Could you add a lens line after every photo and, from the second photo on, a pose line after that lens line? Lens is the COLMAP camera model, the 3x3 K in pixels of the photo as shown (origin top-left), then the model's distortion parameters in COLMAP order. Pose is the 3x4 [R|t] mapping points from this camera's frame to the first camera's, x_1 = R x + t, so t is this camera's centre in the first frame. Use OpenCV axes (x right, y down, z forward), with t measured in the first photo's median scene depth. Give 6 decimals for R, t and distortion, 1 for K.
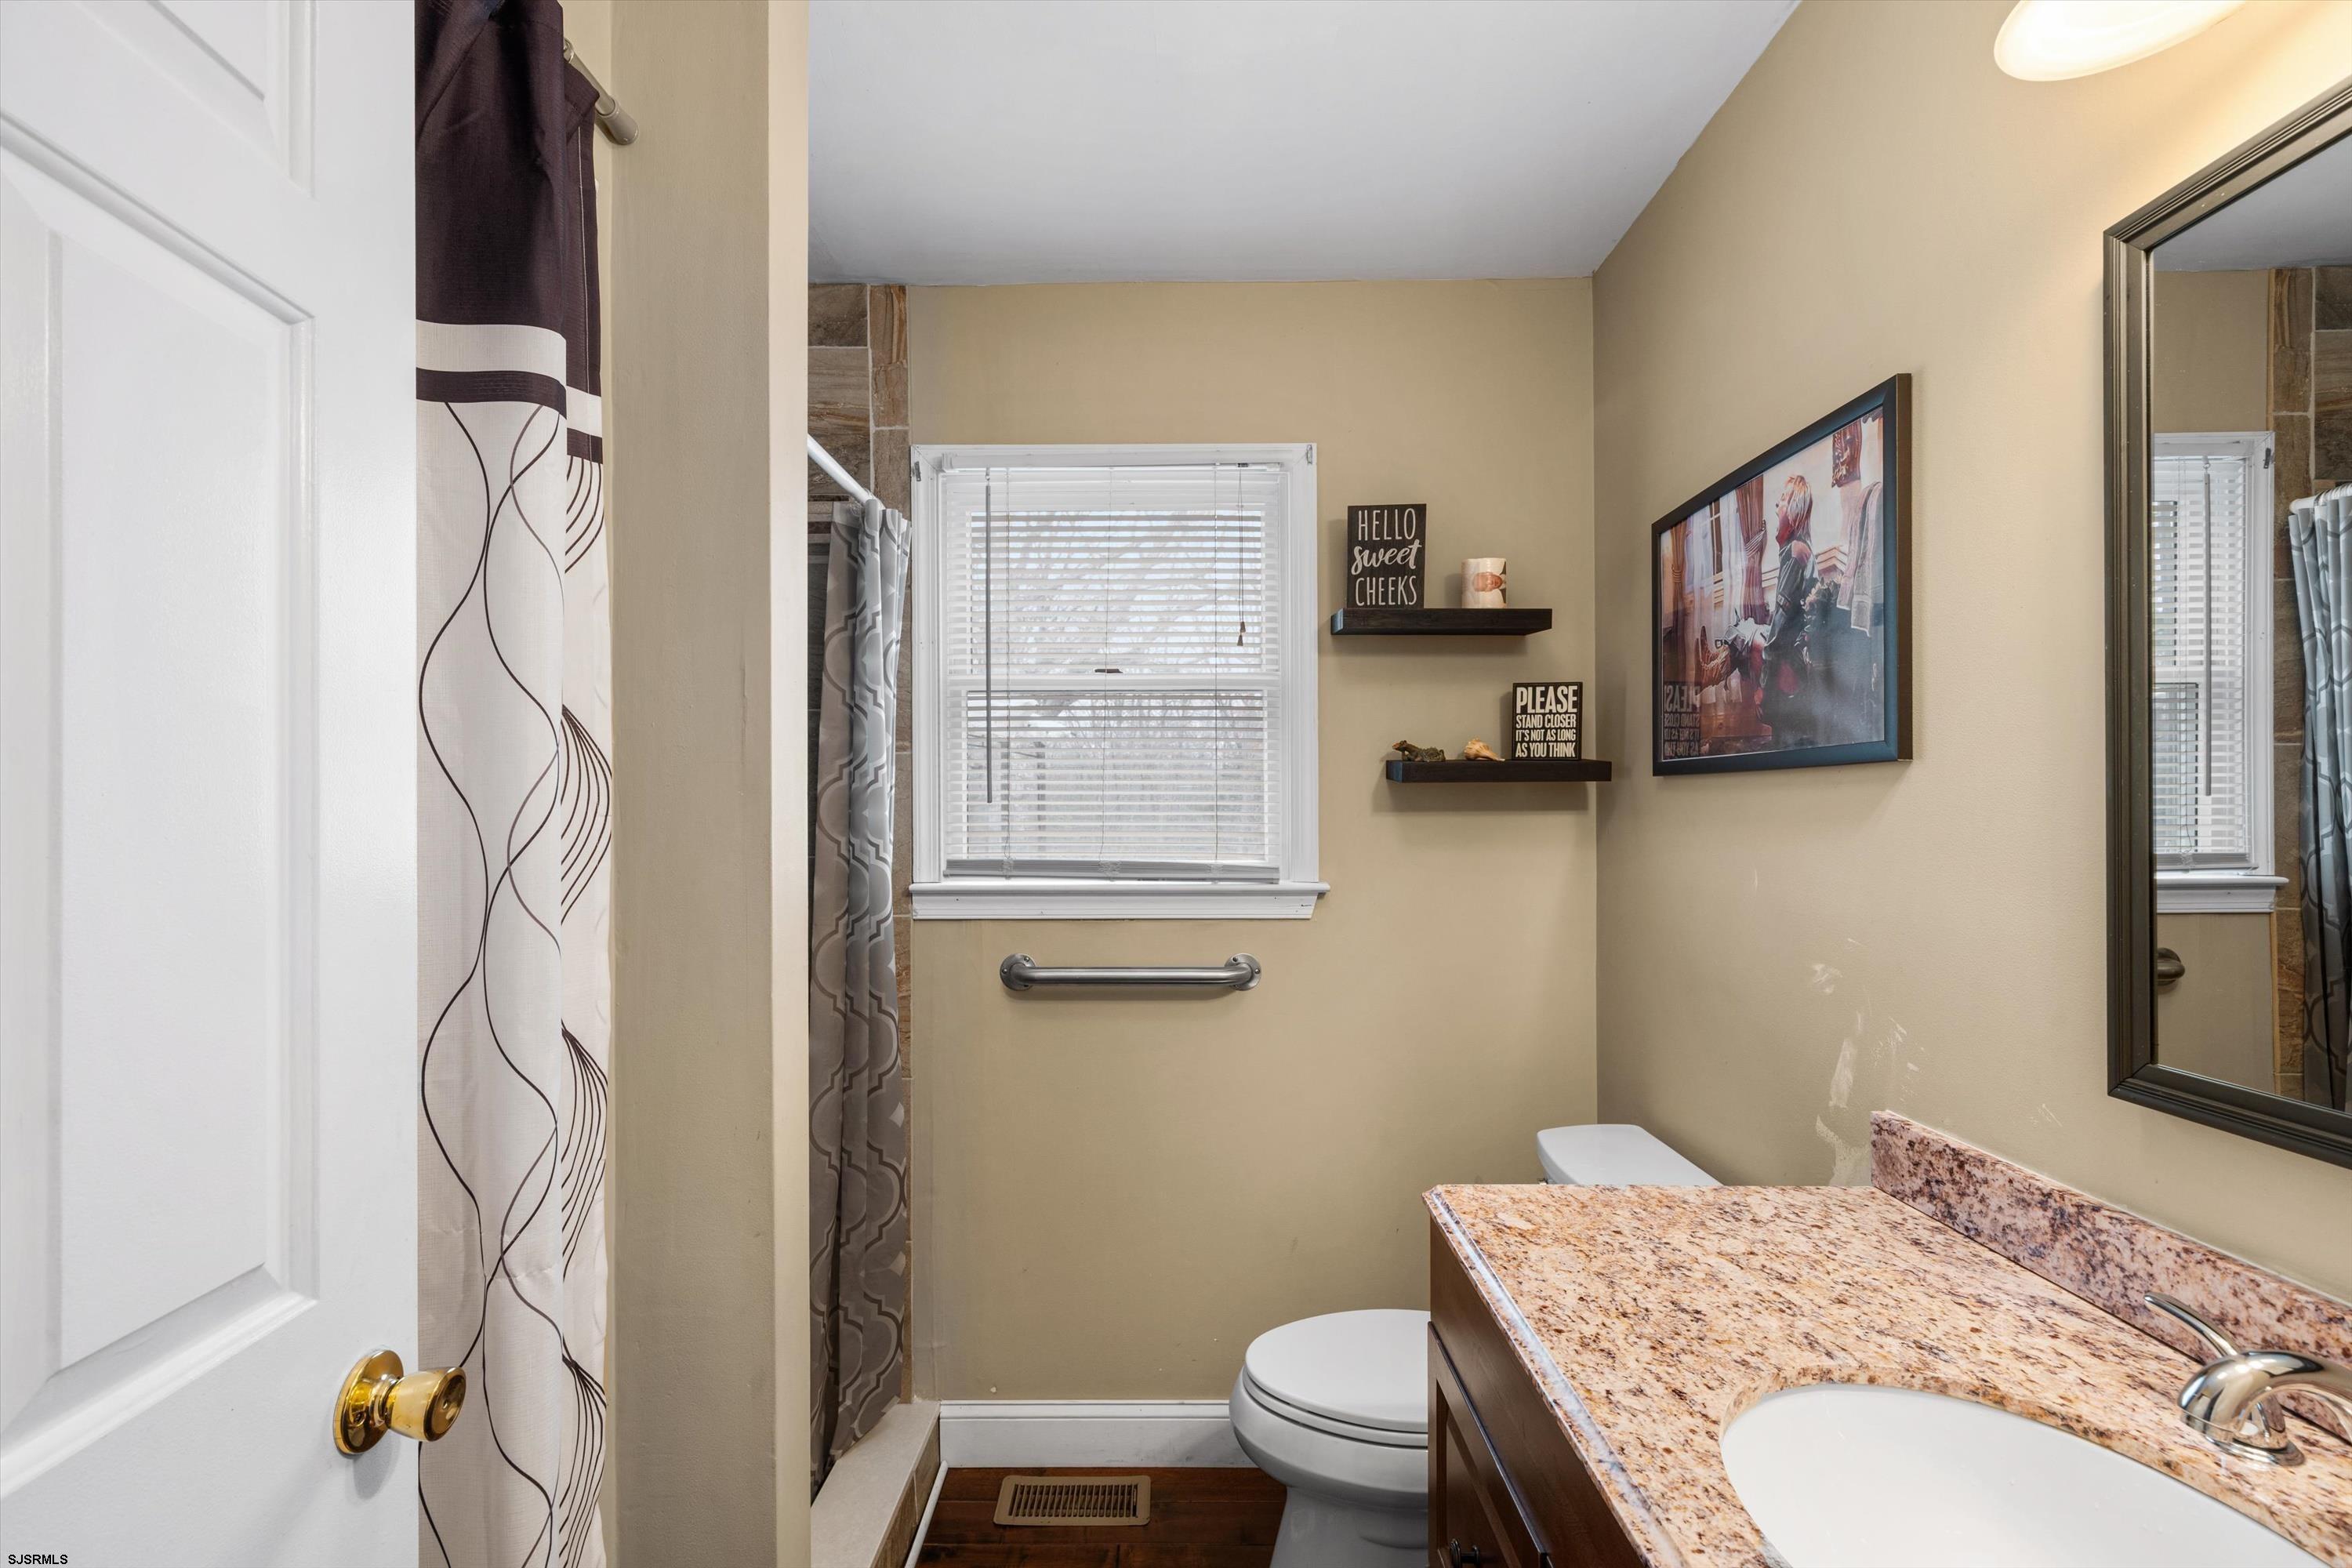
lens RADIAL K [[1052.5, 0, 1182.1], [0, 1052.5, 807.1], [0, 0, 1]] dist [0.008170, -0.000394]
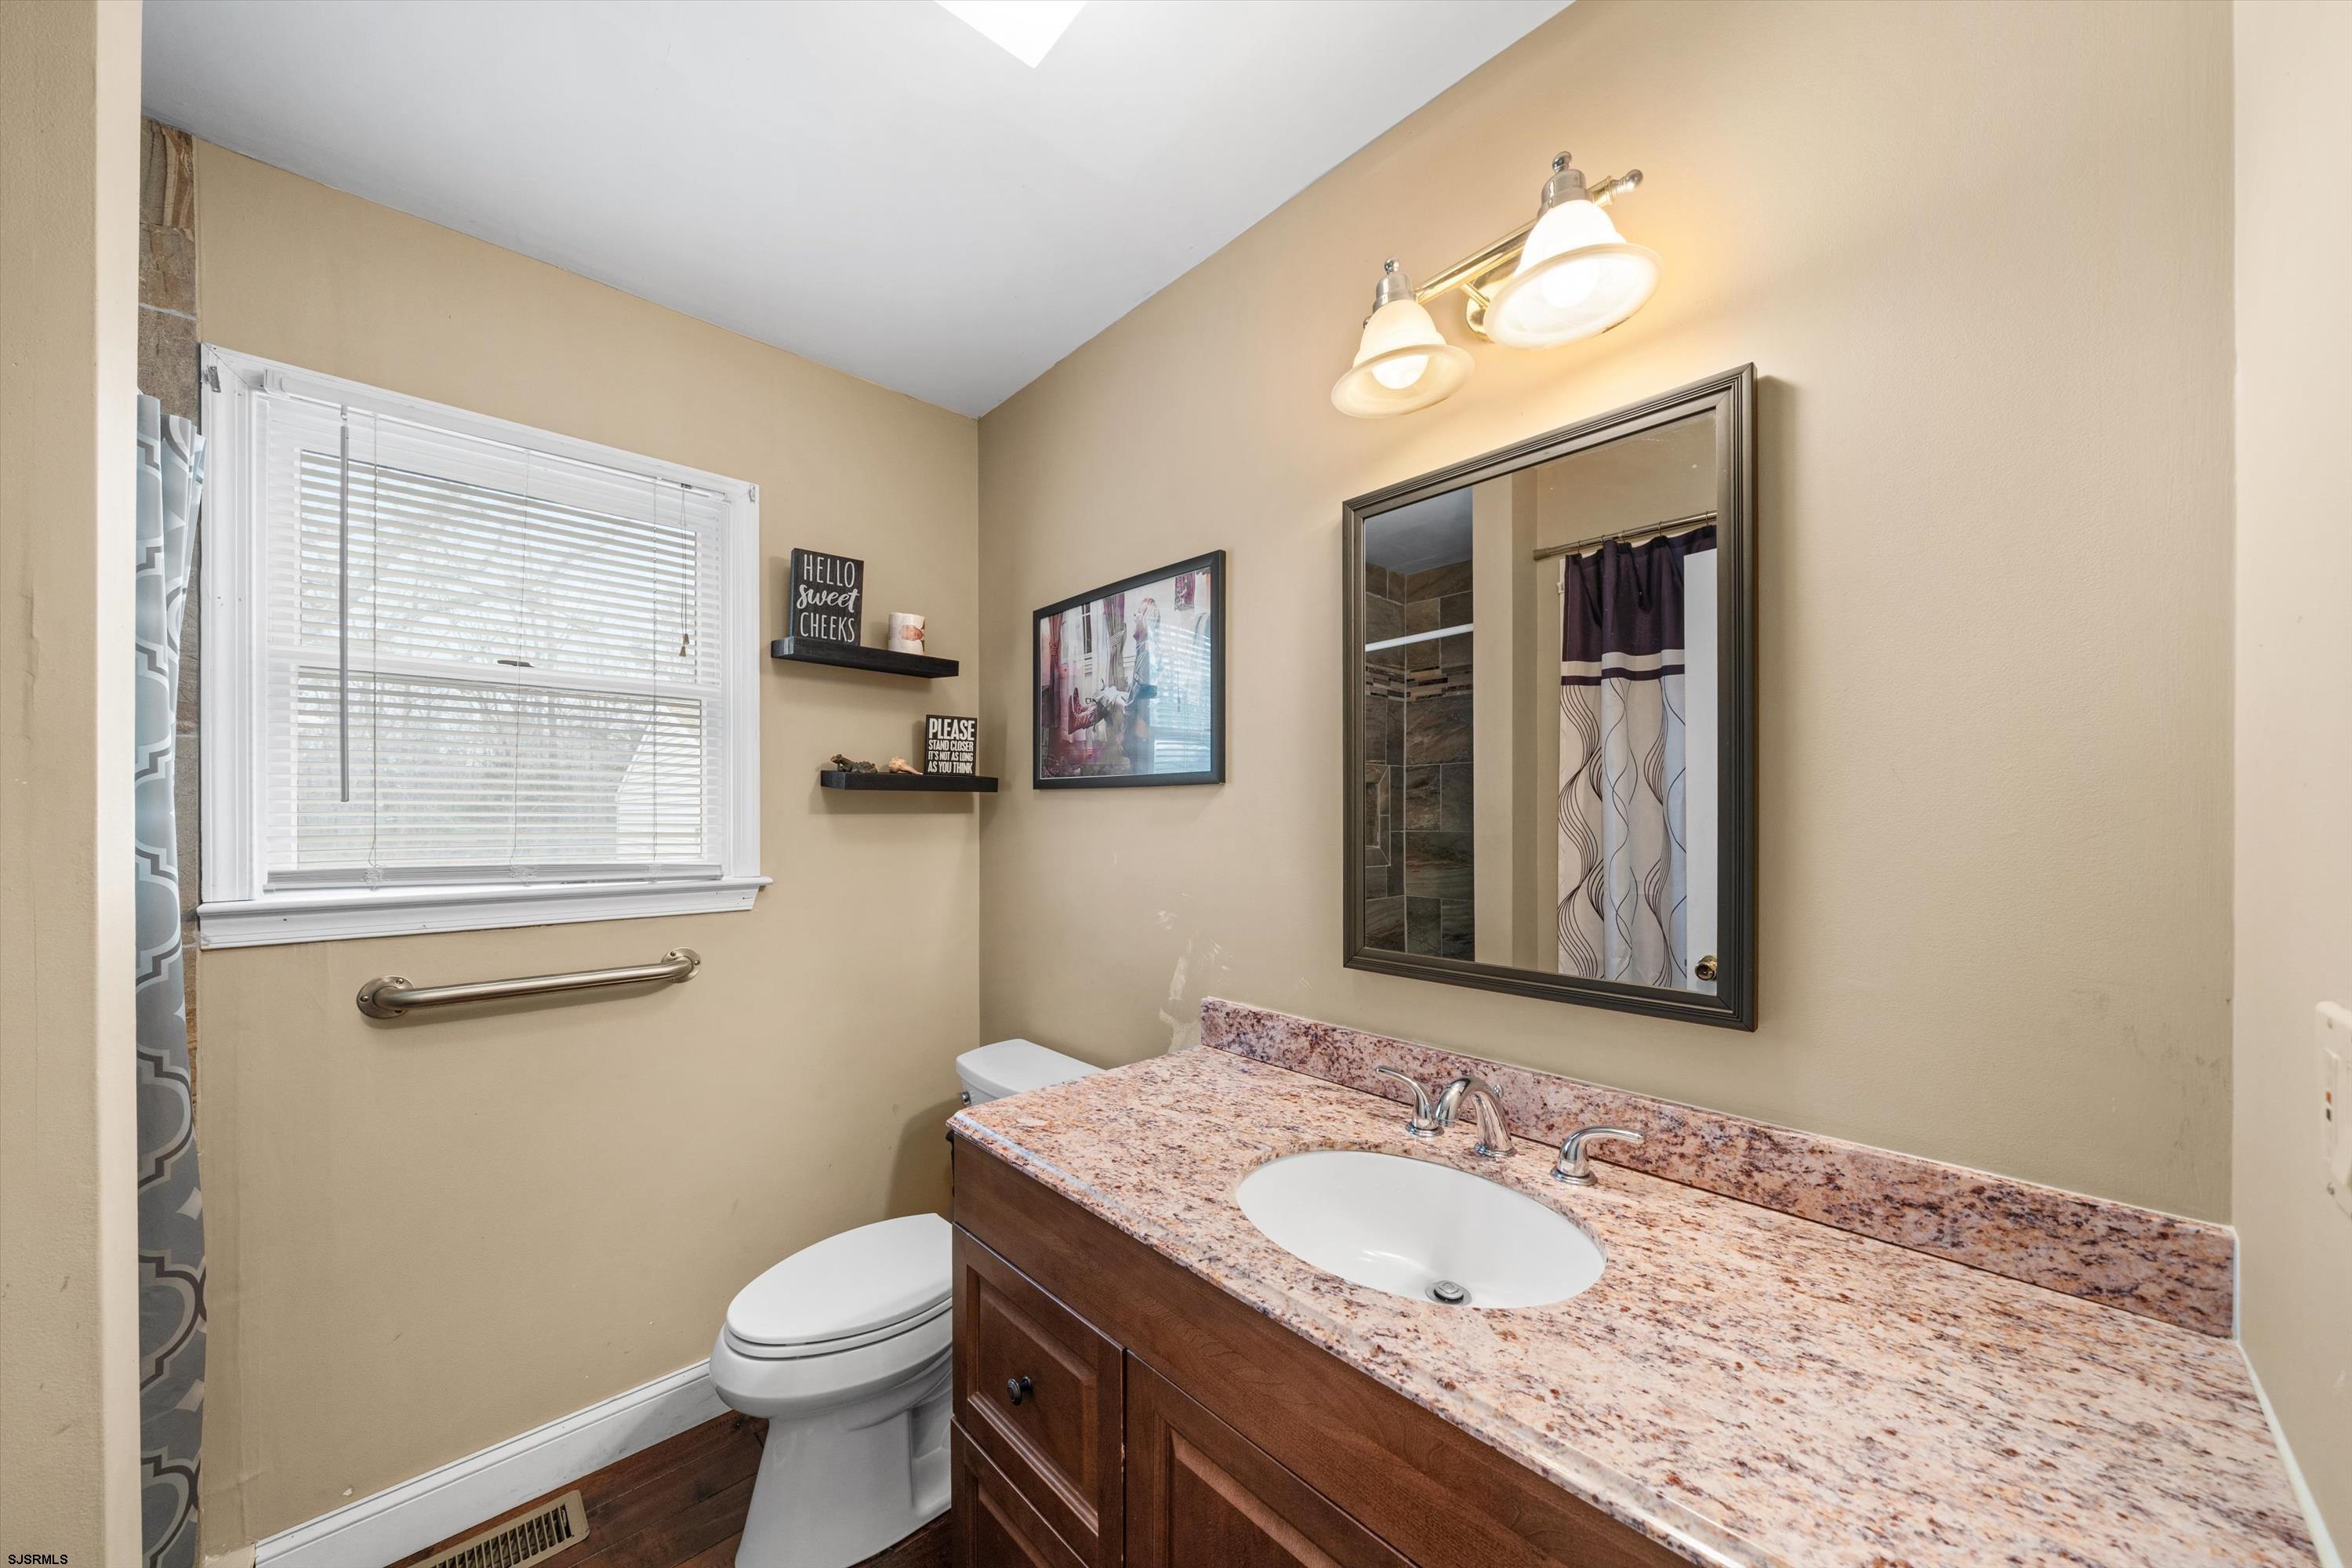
lens RADIAL K [[802.4, 0, 1171.7], [0, 802.4, 812.0], [0, 0, 1]] dist [-0.000108, -0.000266]
pose [[0.733367, 0.005109, 0.679813, -0.161488], [-0.005118, 0.999985, -0.001994, 0.002408], [-0.679813, -0.002017, 0.733382, 0.092771]]
